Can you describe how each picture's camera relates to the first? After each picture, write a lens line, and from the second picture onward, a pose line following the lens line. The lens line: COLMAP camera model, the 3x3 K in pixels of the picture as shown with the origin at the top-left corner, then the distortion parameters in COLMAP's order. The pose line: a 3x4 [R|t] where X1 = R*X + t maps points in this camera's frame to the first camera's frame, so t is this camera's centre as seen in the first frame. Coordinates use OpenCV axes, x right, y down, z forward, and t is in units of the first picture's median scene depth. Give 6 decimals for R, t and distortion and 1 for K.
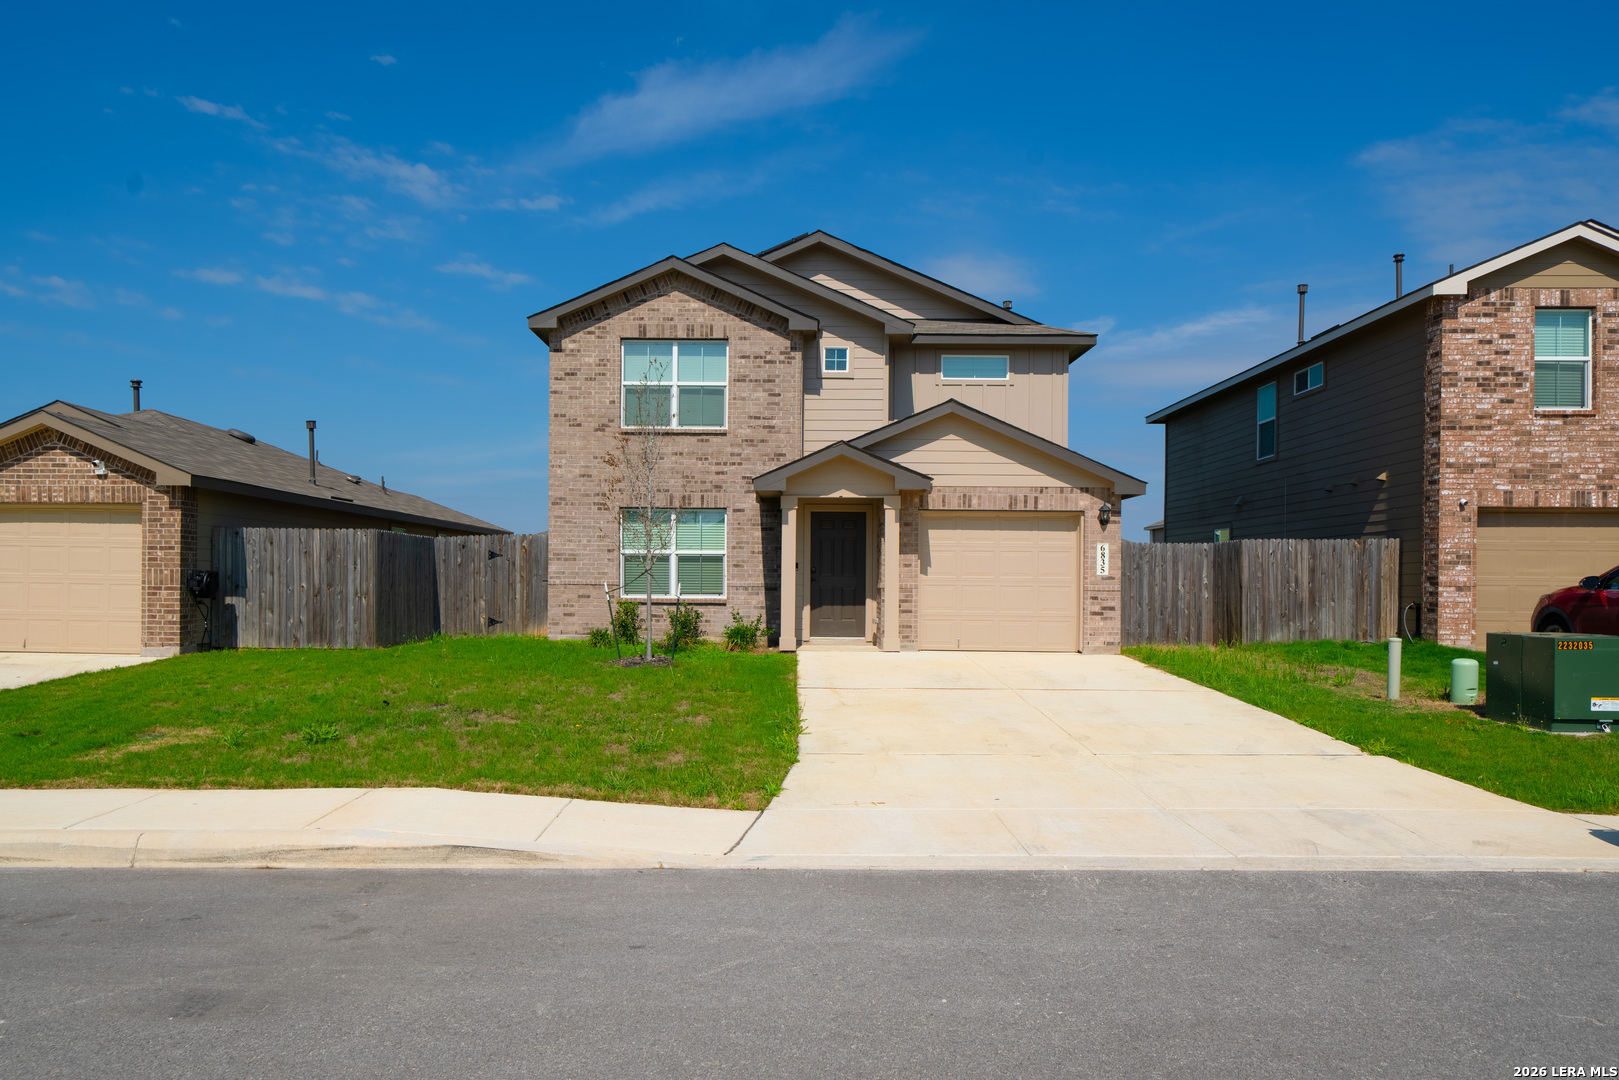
lens RADIAL K [[1150.6, 0, 782.9], [0, 1150.6, 576.2], [0, 0, 1]] dist [-0.001967, 0.005061]
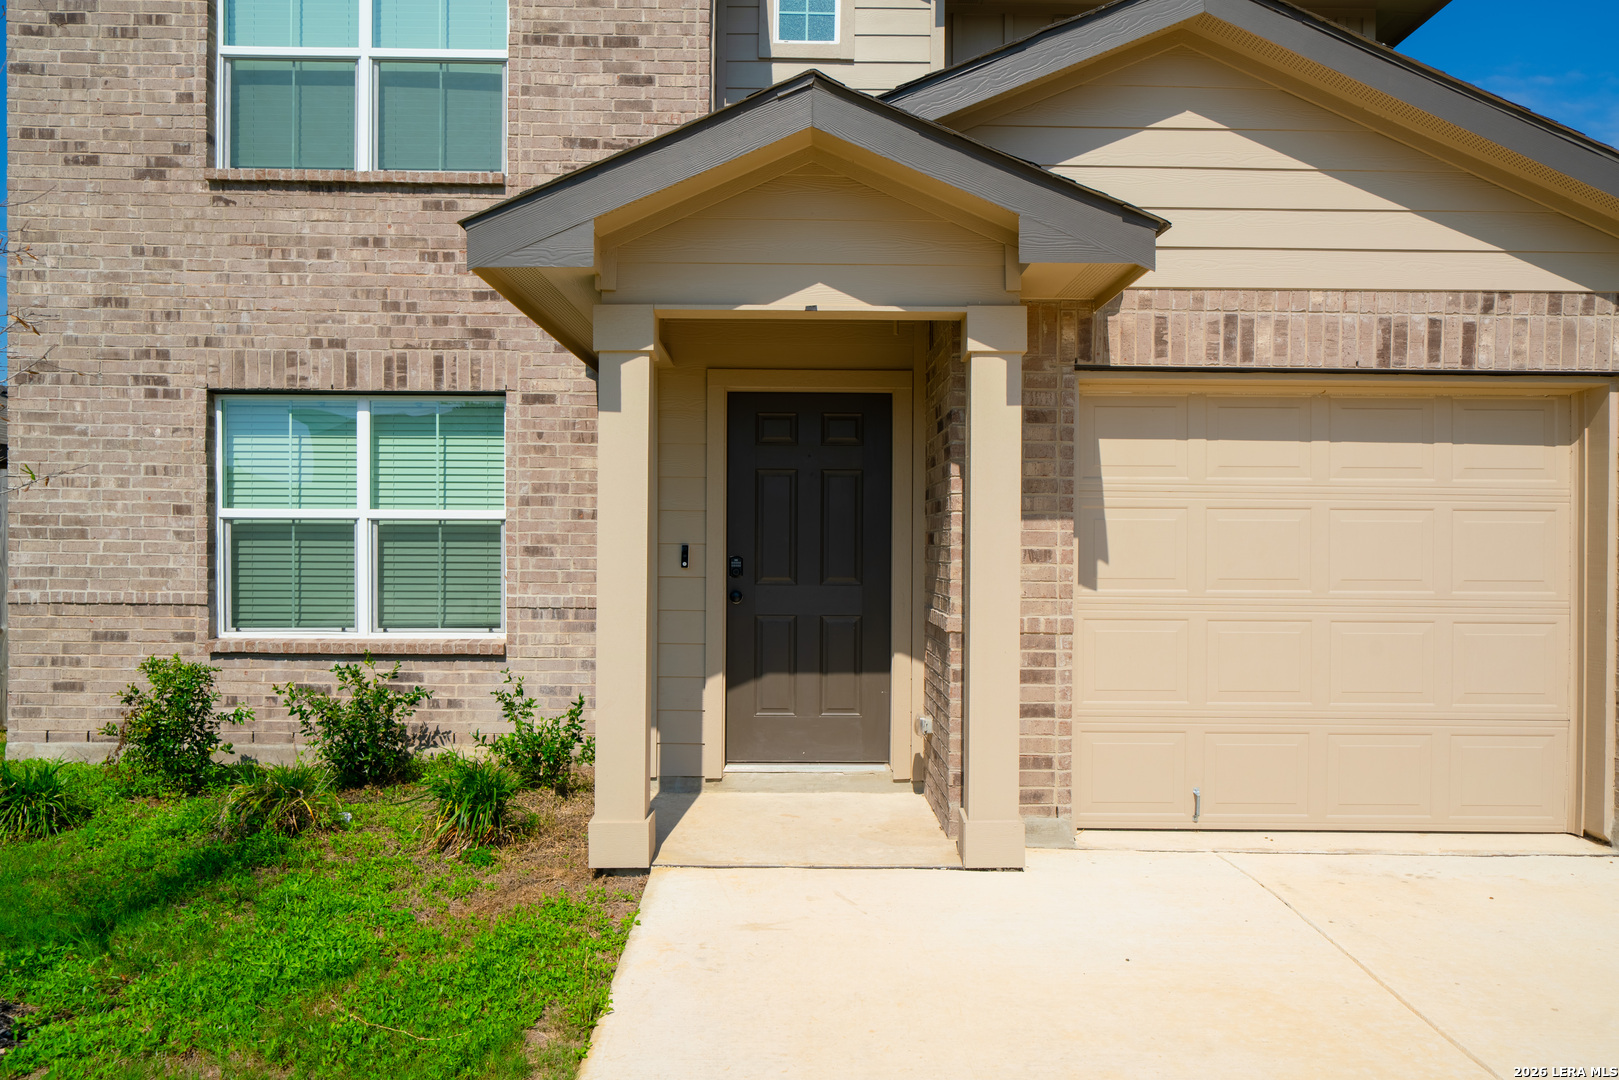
lens RADIAL K [[1067.8, 0, 809.9], [0, 1067.8, 551.5], [0, 0, 1]] dist [0.003391, -0.000946]
pose [[0.999673, -0.002125, 0.025472, 0.041964], [0.001843, 0.999937, 0.011095, -0.013569], [-0.025494, -0.011045, 0.999614, 0.717369]]
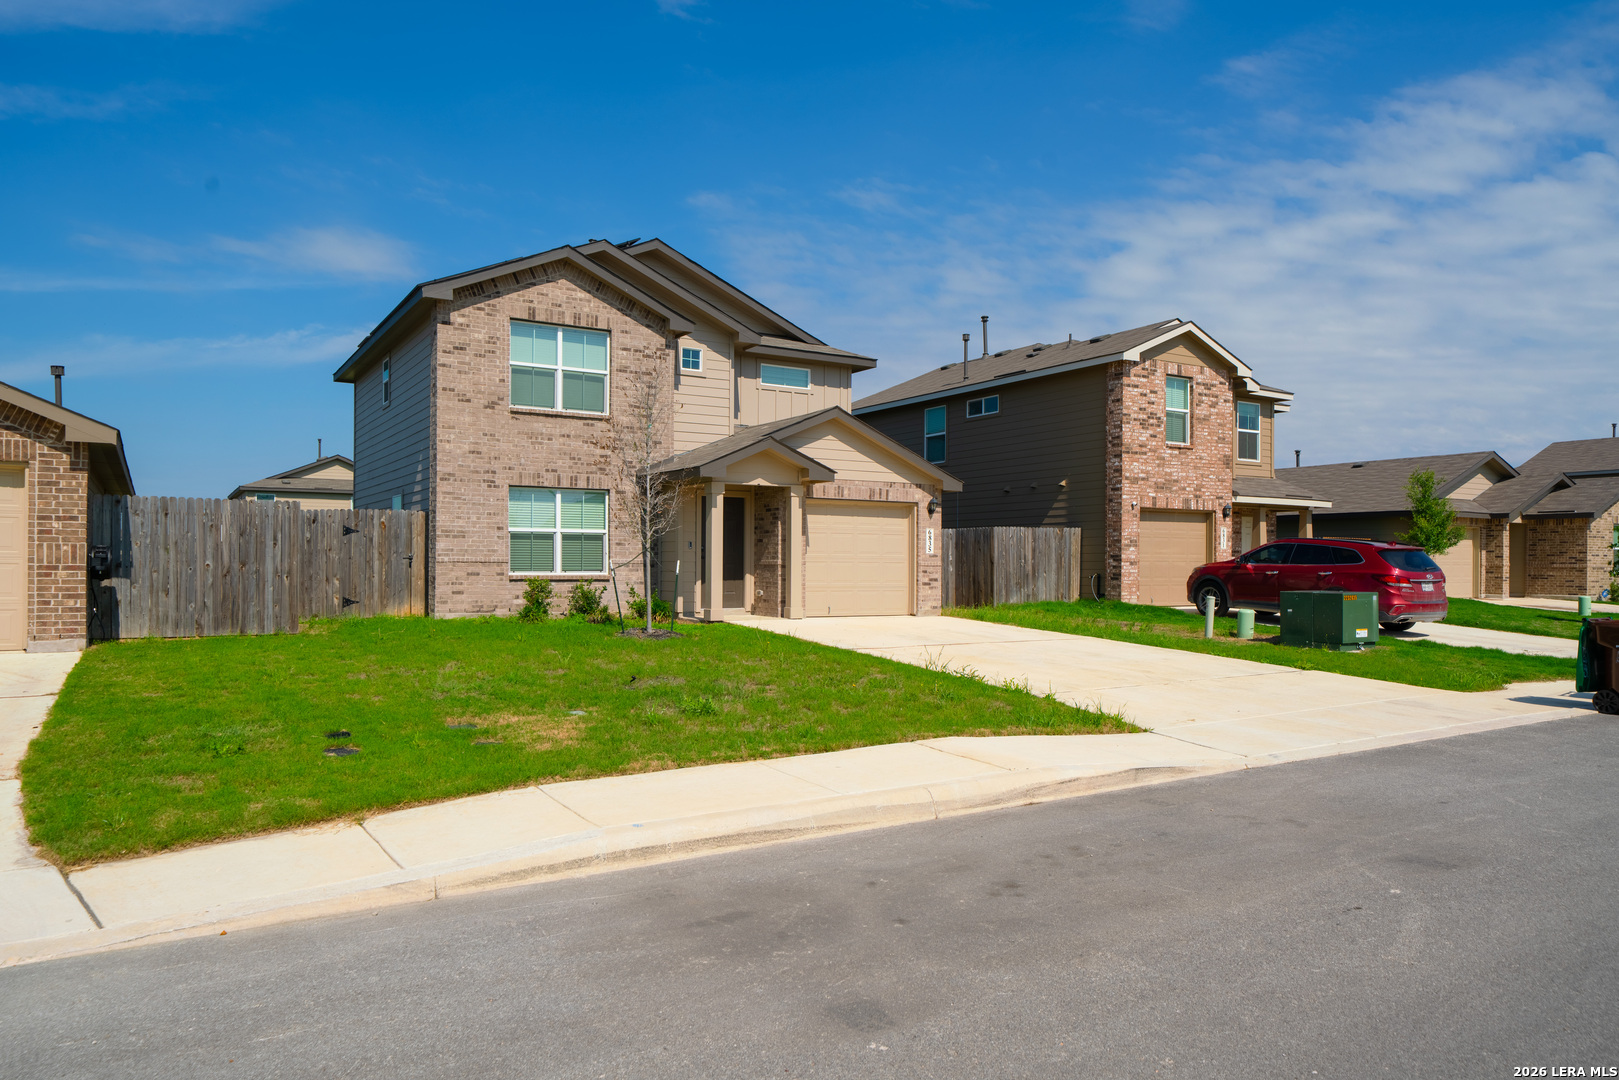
lens RADIAL K [[1067.8, 0, 805.0], [0, 1067.8, 549.2], [0, 0, 1]] dist [0.003391, -0.000946]
pose [[0.847824, 0.004051, 0.530262, -0.455648], [-0.001920, 0.999988, -0.004569, -0.000138], [-0.530274, 0.002855, 0.847821, 0.074267]]
